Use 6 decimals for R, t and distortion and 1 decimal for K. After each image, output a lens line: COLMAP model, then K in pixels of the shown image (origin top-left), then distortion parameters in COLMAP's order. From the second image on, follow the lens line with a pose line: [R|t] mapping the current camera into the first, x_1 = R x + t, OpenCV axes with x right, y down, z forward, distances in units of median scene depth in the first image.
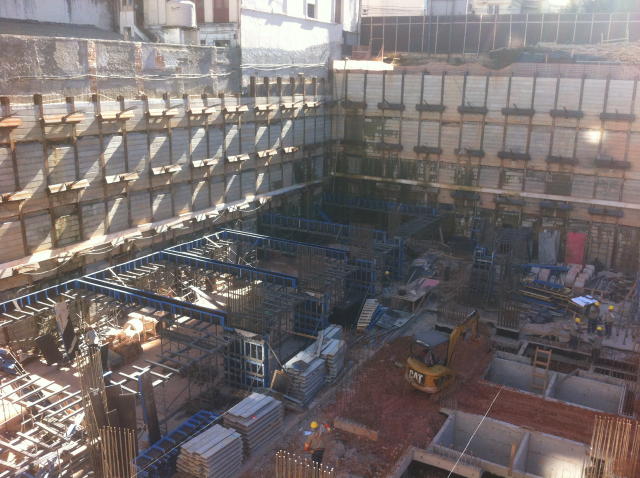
lens RADIAL K [[612.1, 0, 327.5], [0, 612.1, 228.3], [0, 0, 1]] dist [0.123122, -0.379555]
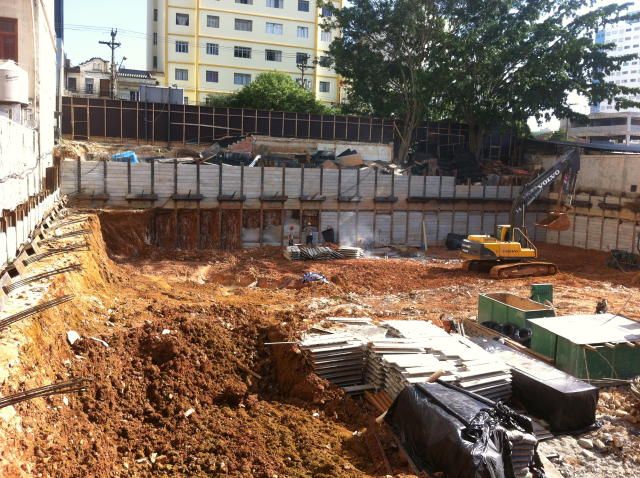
lens RADIAL K [[612.1, 0, 327.5], [0, 612.1, 228.3], [0, 0, 1]] dist [0.123122, -0.379555]
pose [[0.636215, -0.079782, 0.767376, -0.449899], [0.171675, 0.984342, -0.039993, -0.075466], [-0.752169, 0.157183, 0.639949, 0.240050]]
